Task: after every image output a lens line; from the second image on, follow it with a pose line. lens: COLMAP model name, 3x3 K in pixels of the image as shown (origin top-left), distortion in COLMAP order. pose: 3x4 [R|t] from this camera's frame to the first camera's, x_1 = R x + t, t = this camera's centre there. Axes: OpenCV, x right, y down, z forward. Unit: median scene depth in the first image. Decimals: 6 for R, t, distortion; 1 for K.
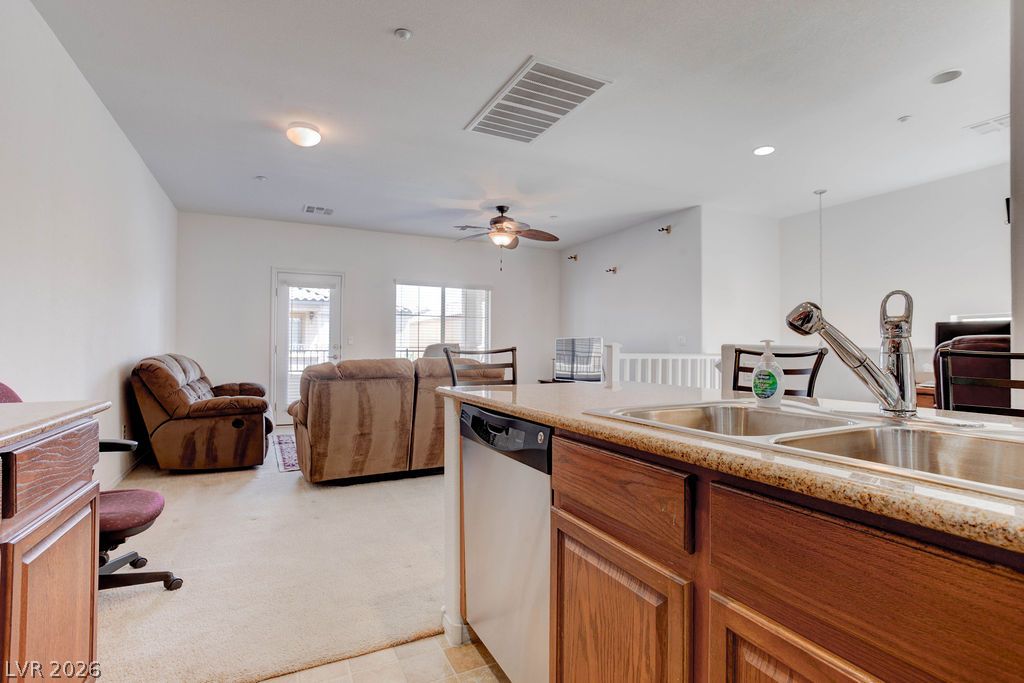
lens RADIAL K [[502.2, 0, 521.7], [0, 502.2, 337.4], [0, 0, 1]] dist [-0.050452, 0.024809]
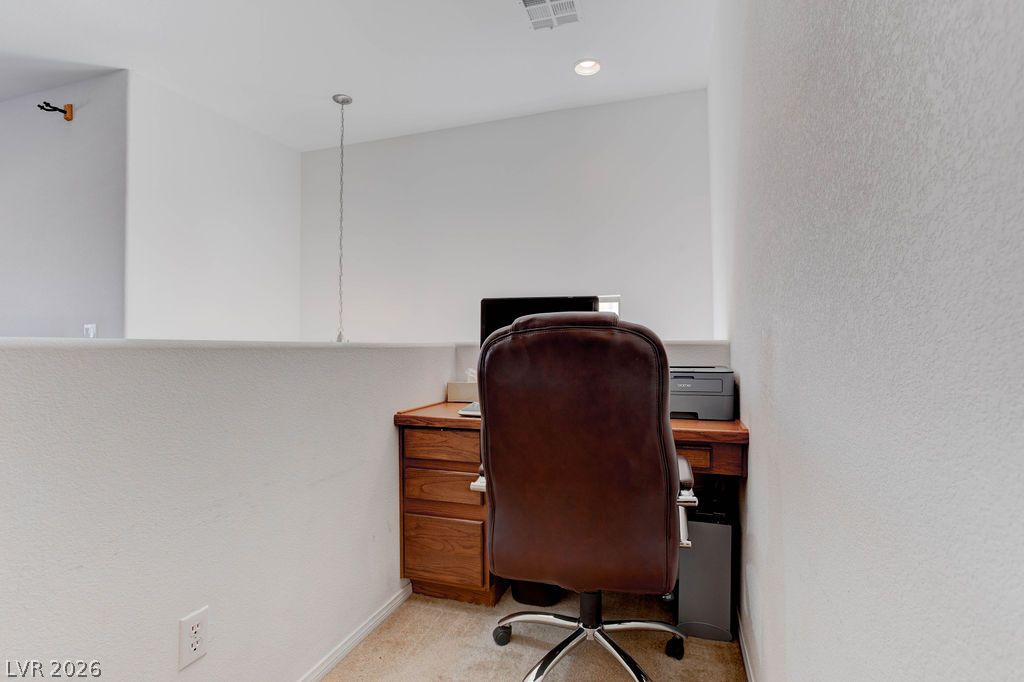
lens RADIAL K [[502.2, 0, 513.5], [0, 502.2, 342.1], [0, 0, 1]] dist [-0.050452, 0.024809]
pose [[0.722355, -0.010437, 0.691444, 0.503865], [-0.003200, 0.999825, 0.018435, 0.011914], [-0.691515, -0.015529, 0.722195, 0.597438]]
